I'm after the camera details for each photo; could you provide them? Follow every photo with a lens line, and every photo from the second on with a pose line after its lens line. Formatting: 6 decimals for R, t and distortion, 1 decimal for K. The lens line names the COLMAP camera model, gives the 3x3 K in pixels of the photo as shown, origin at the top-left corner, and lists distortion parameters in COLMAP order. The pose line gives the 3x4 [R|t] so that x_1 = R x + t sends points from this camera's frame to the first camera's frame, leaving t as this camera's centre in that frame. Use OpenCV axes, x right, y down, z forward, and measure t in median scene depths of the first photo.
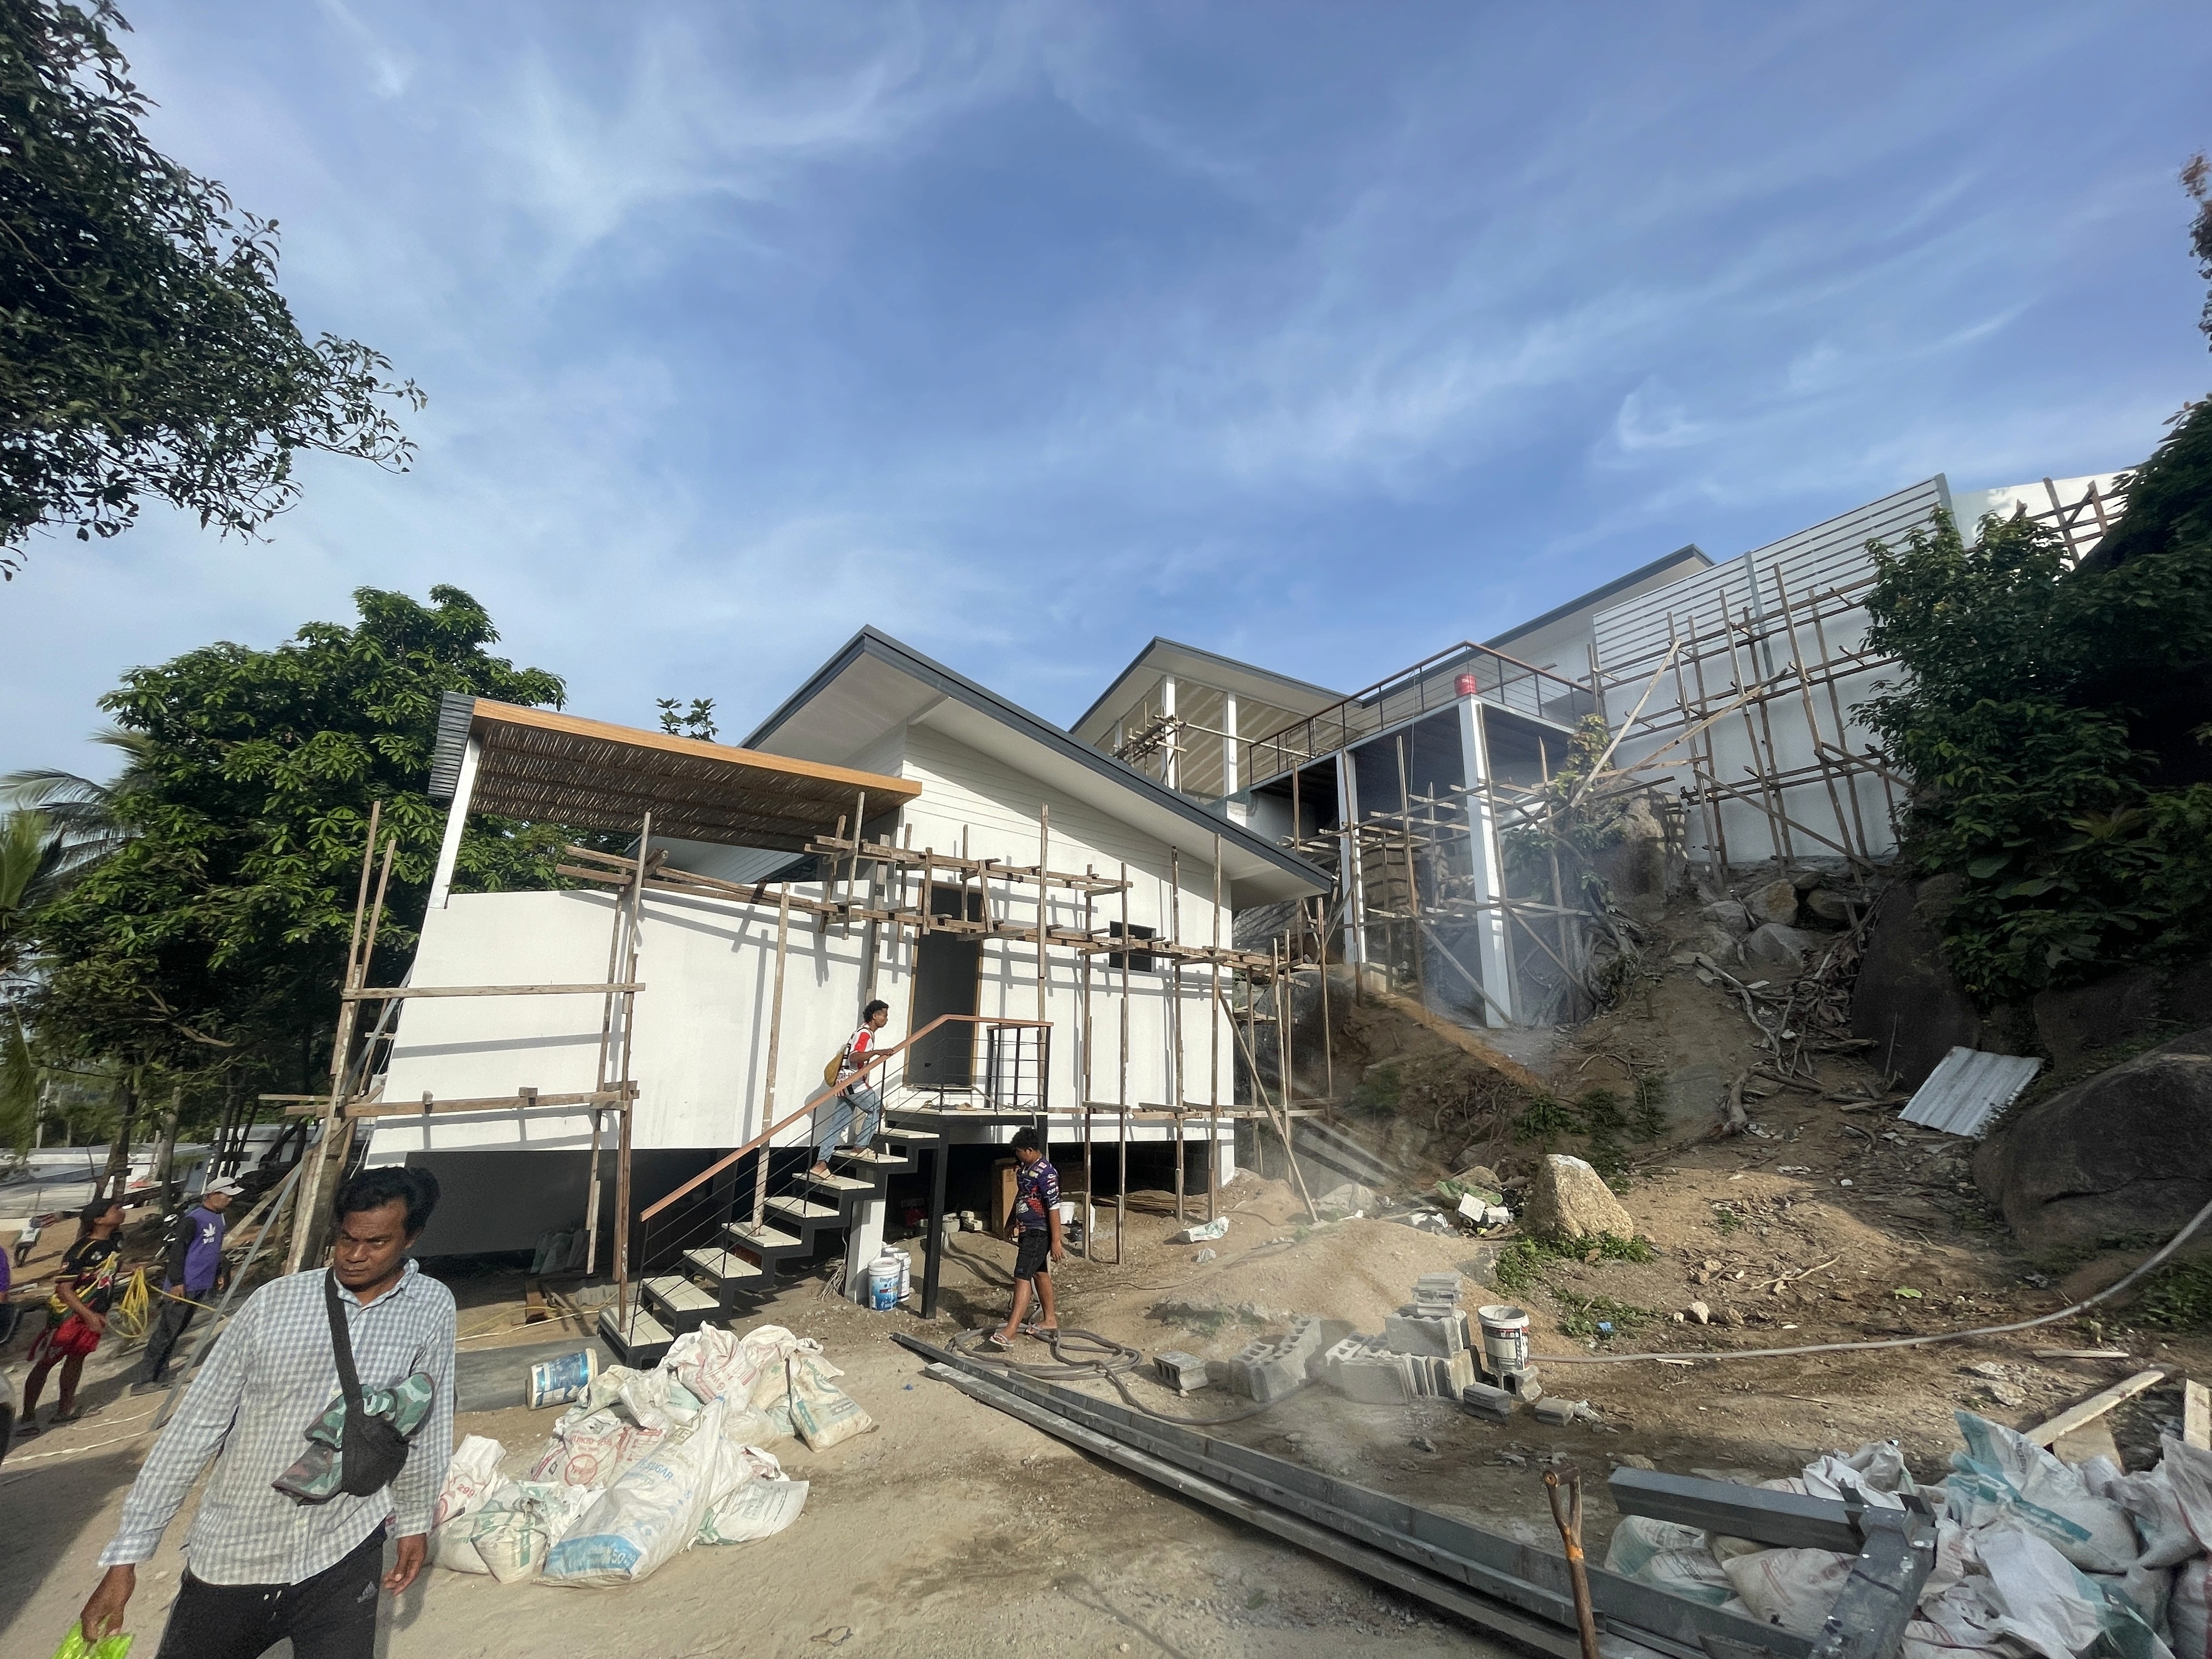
lens RADIAL K [[884.2, 0, 1096.3], [0, 884.2, 833.8], [0, 0, 1]] dist [0.000118, 0.000054]
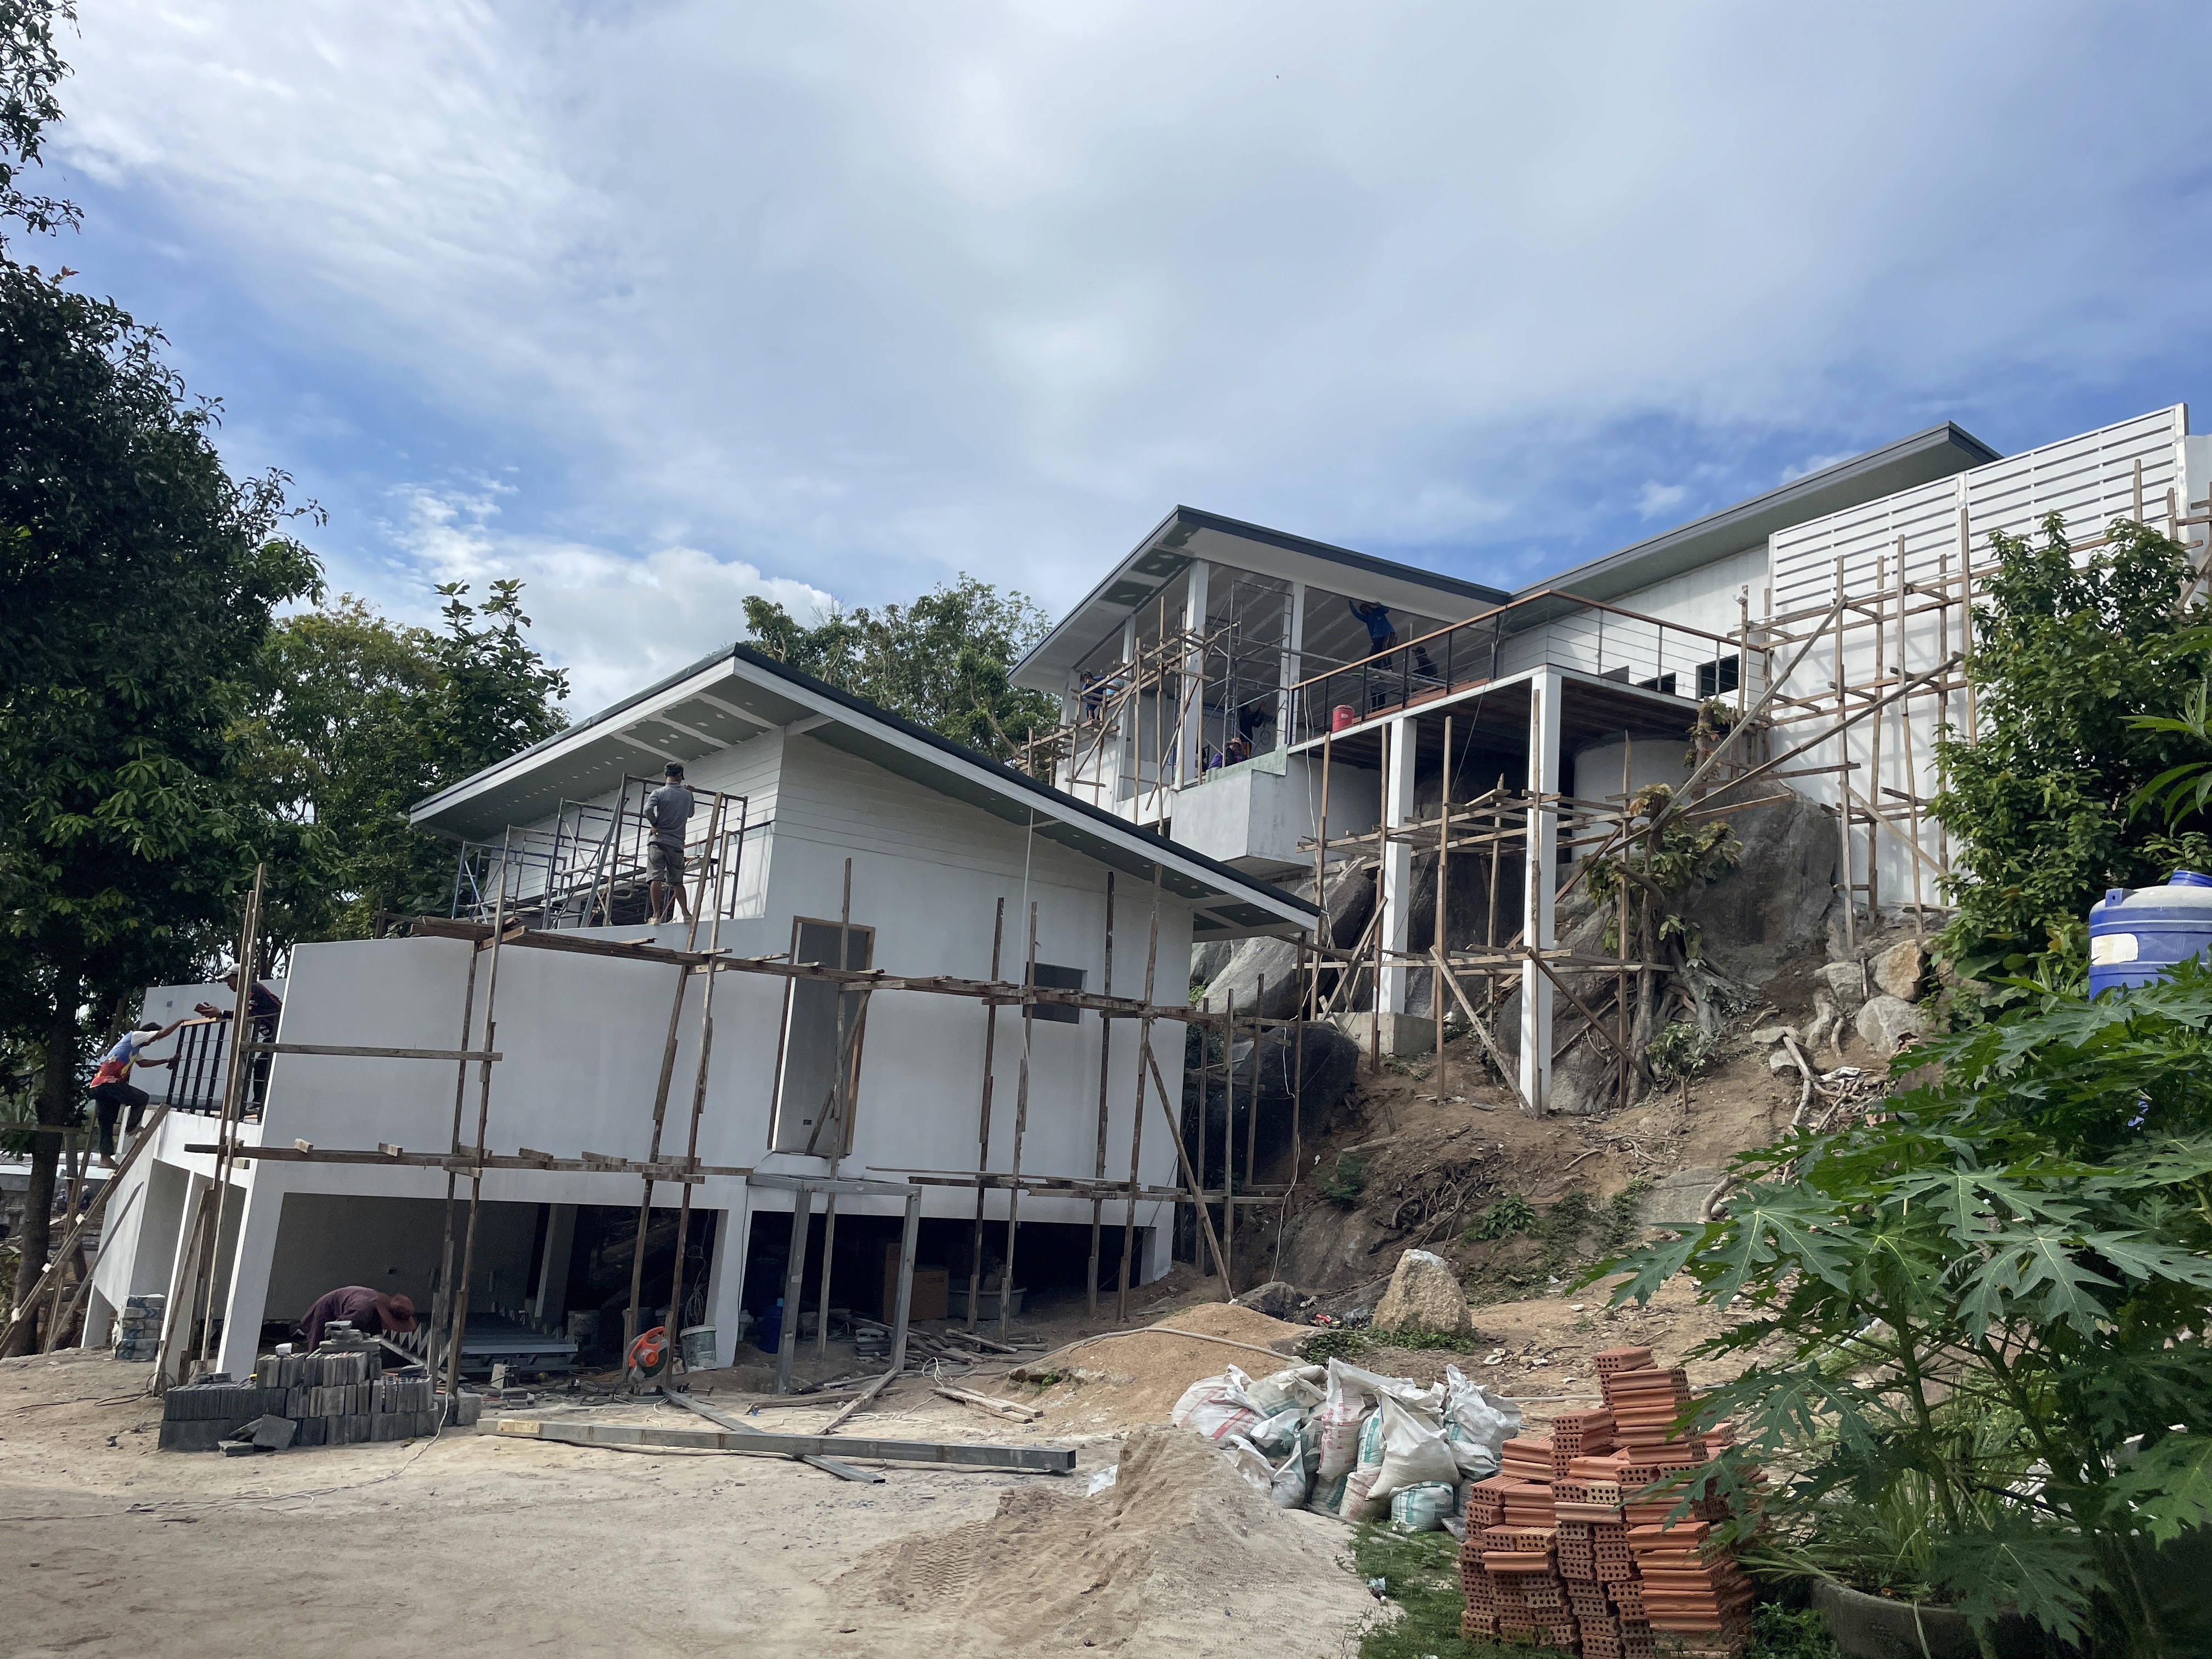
lens RADIAL K [[1665.6, 0, 1104.7], [0, 1665.6, 818.8], [0, 0, 1]] dist [0.049322, -0.005059]
pose [[0.998341, 0.041445, -0.039974, 0.135274], [-0.038105, 0.995988, 0.080968, -0.152386], [0.043169, -0.079311, 0.995915, -0.505756]]
